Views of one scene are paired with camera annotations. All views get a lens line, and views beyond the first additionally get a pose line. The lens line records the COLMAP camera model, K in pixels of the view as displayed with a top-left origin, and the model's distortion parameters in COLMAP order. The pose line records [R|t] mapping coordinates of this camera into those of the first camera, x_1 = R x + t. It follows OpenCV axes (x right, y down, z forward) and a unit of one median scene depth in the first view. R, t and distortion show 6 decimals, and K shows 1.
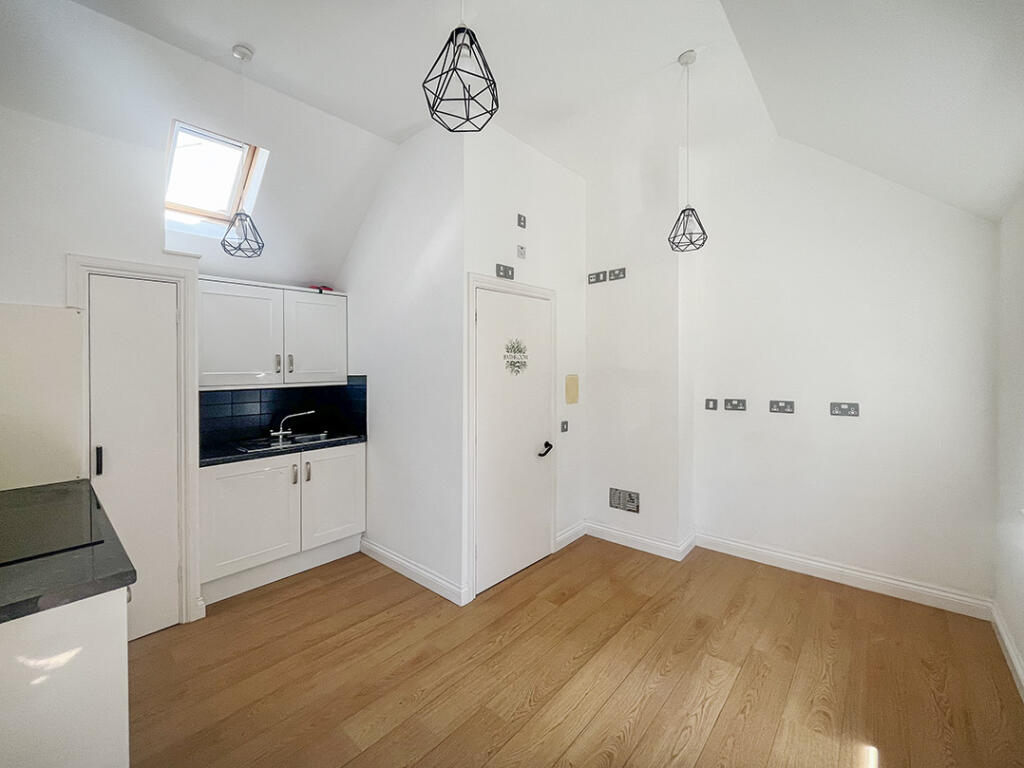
lens RADIAL K [[413.2, 0, 511.5], [0, 413.2, 360.7], [0, 0, 1]] dist [-0.000506, -0.000062]
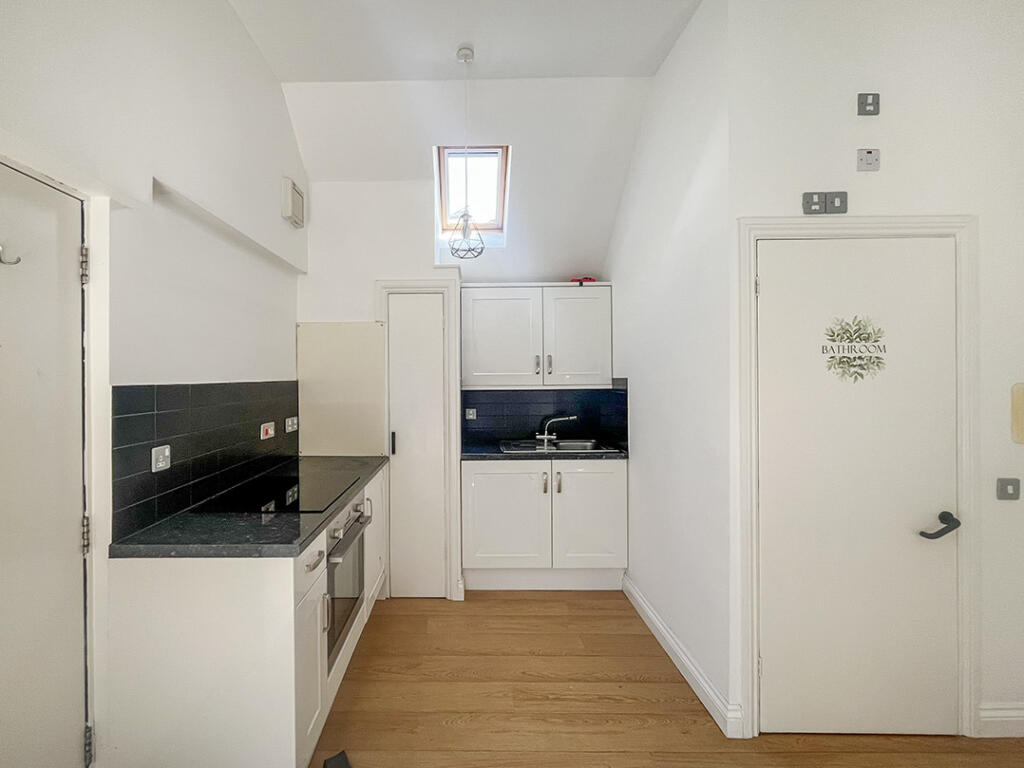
lens RADIAL K [[446.7, 0, 470.3], [0, 446.7, 364.5], [0, 0, 1]] dist [0.001746, 0.000165]
pose [[0.663856, -0.008670, -0.747810, 0.117833], [0.010976, 0.999938, -0.001849, 0.007602], [0.747780, -0.006981, 0.663910, 0.201088]]
